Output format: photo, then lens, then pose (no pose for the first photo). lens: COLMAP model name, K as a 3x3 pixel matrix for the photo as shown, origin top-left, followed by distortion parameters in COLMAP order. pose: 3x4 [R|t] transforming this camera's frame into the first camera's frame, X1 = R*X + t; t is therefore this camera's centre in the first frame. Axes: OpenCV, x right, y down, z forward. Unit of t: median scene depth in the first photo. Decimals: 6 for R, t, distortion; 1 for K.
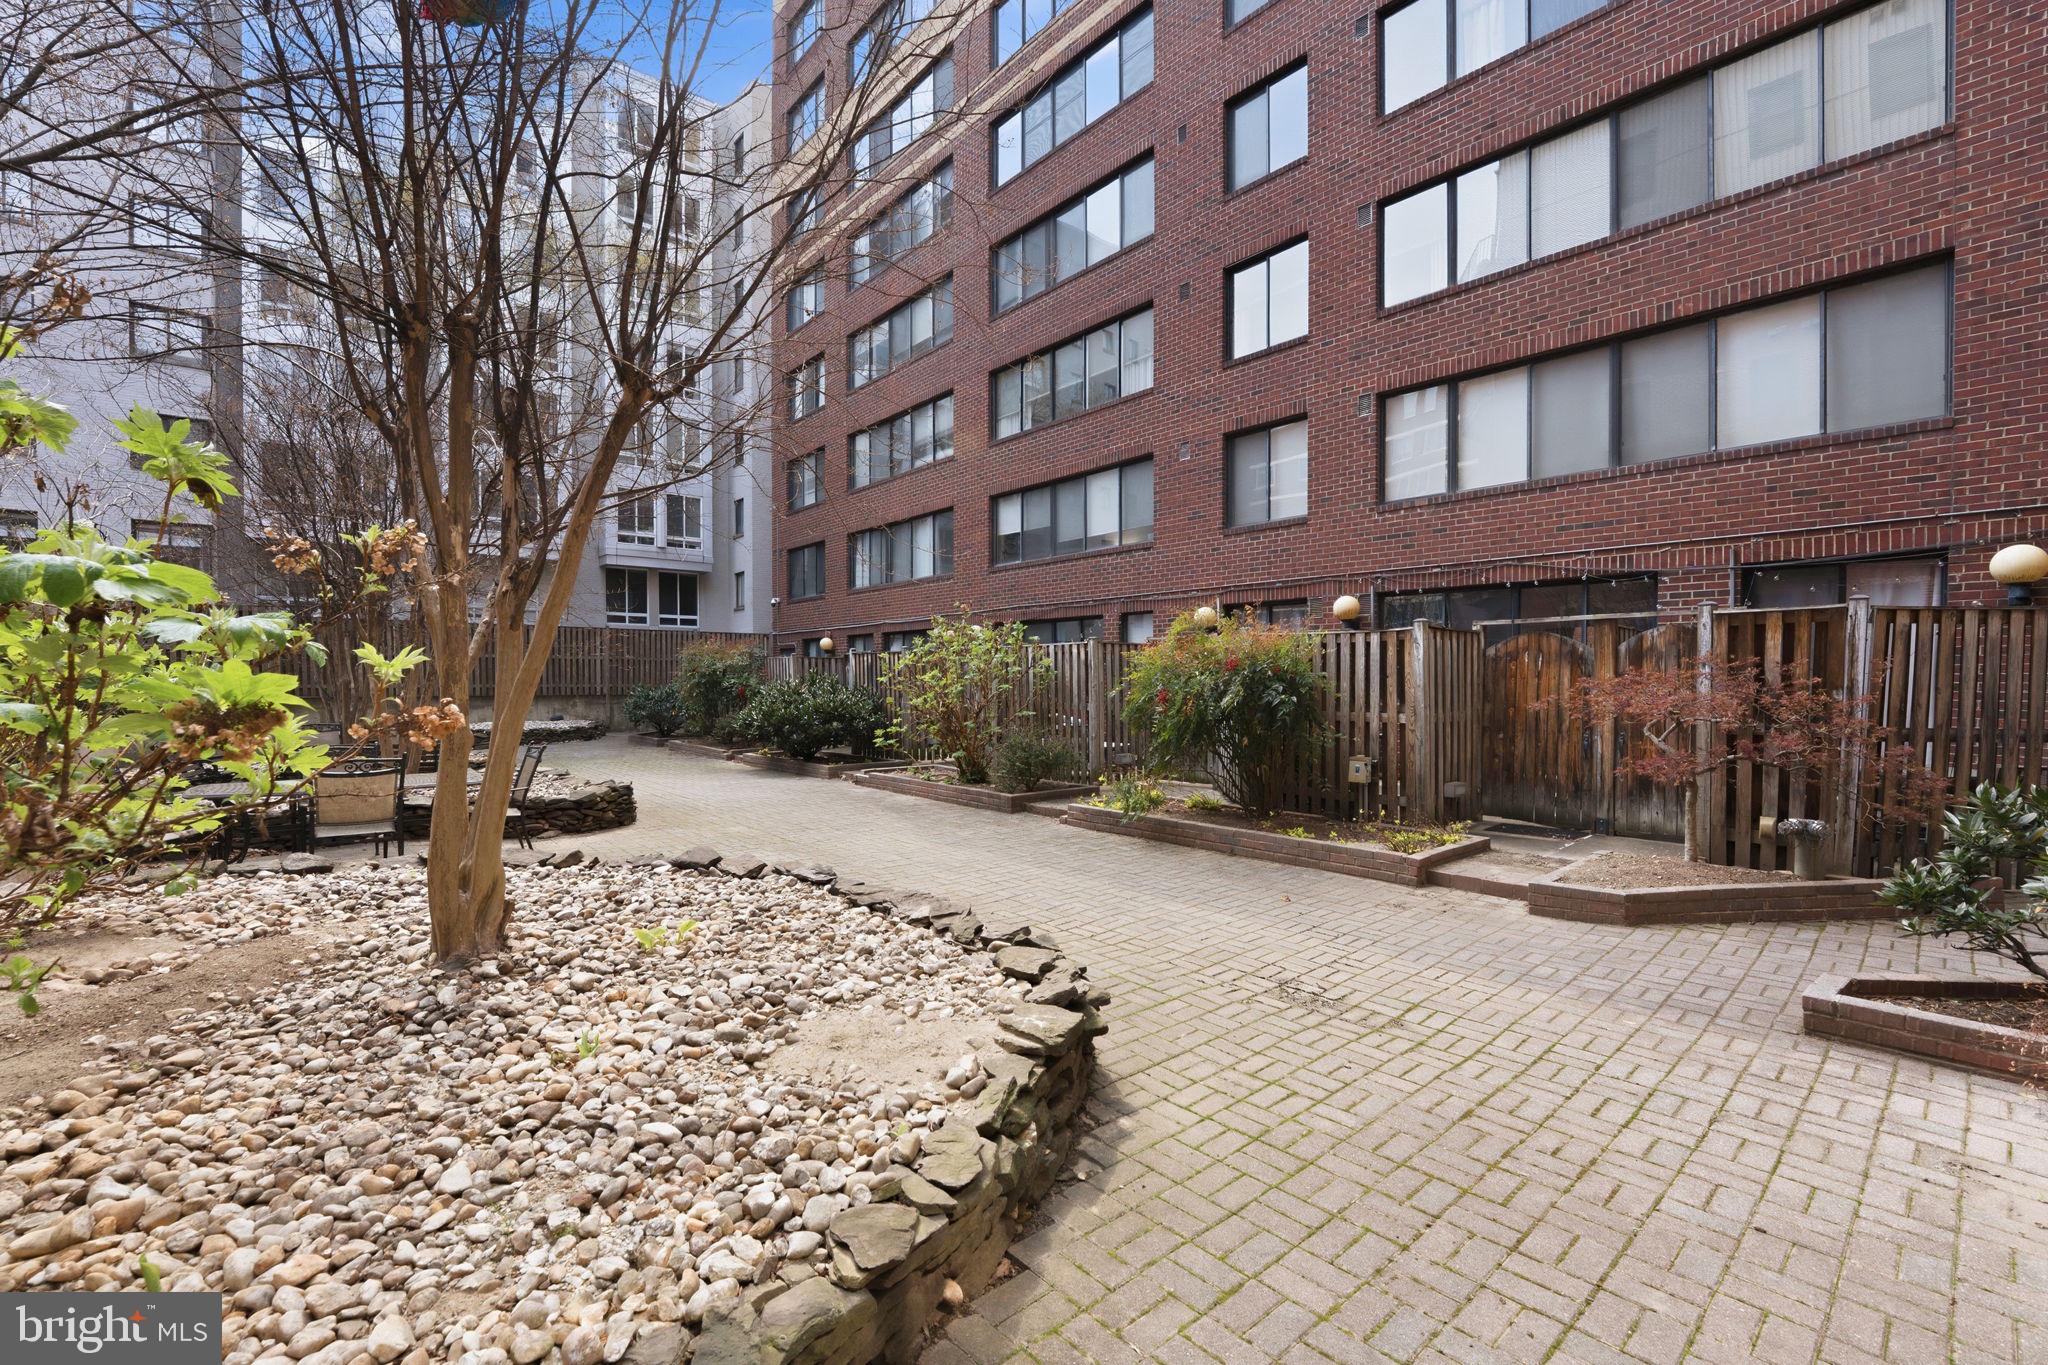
lens RADIAL K [[848.8, 0, 1016.8], [0, 848.8, 681.0], [0, 0, 1]] dist [-0.022539, -0.000098]
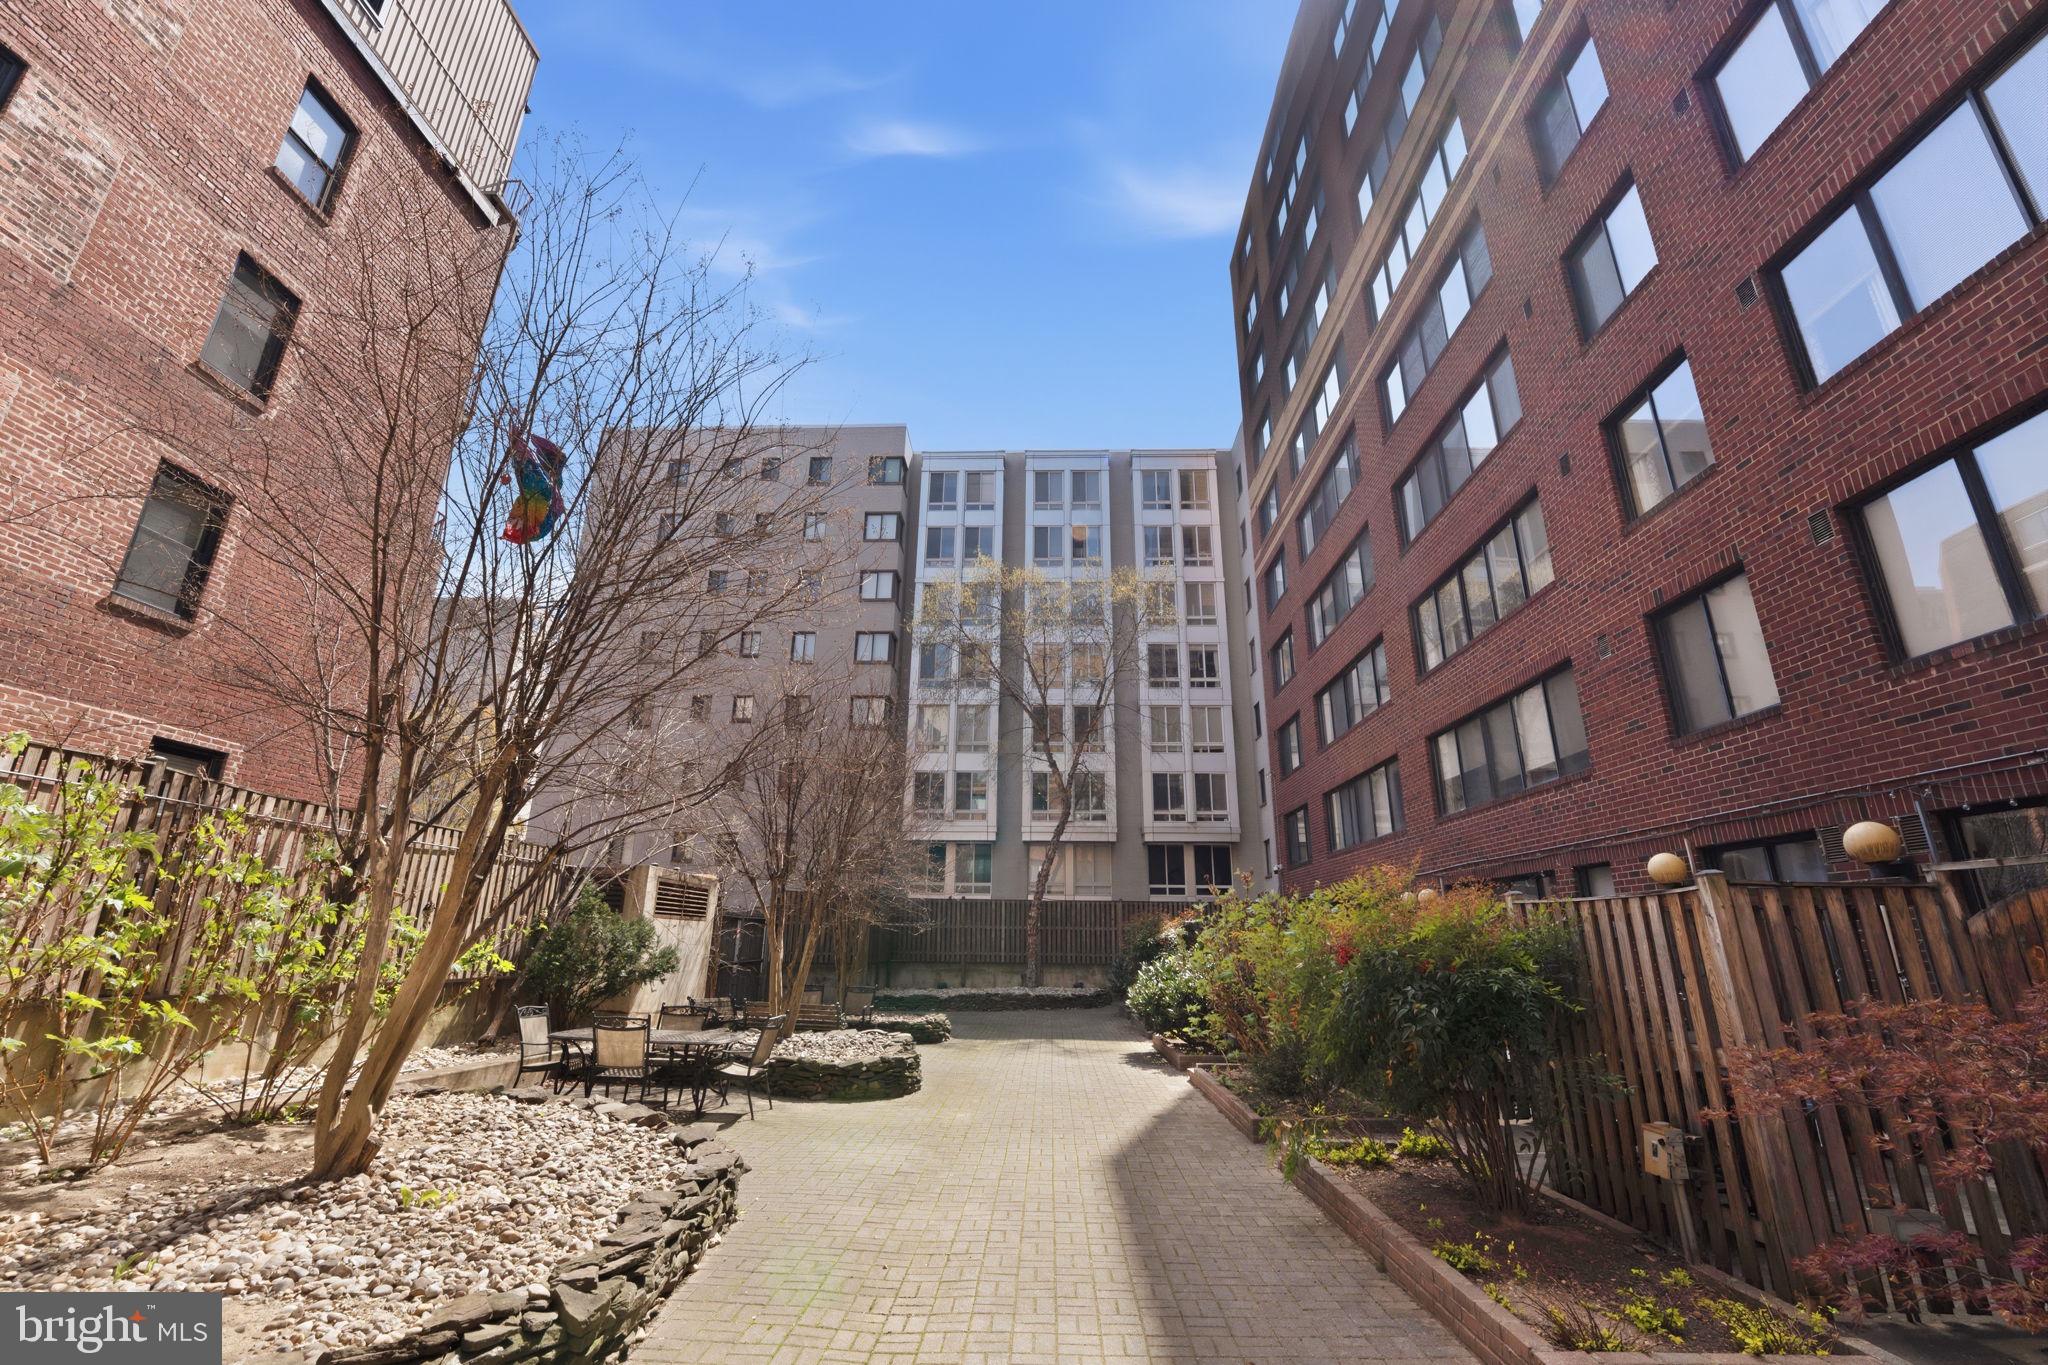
lens RADIAL K [[804.1, 0, 1024.0], [0, 804.1, 682.5], [0, 0, 1]] dist [-0.001101, -0.000056]
pose [[0.758057, -0.199158, -0.621036, 0.222668], [-0.004519, 0.950608, -0.310363, -0.010638], [0.652173, 0.238079, 0.719715, 0.126531]]
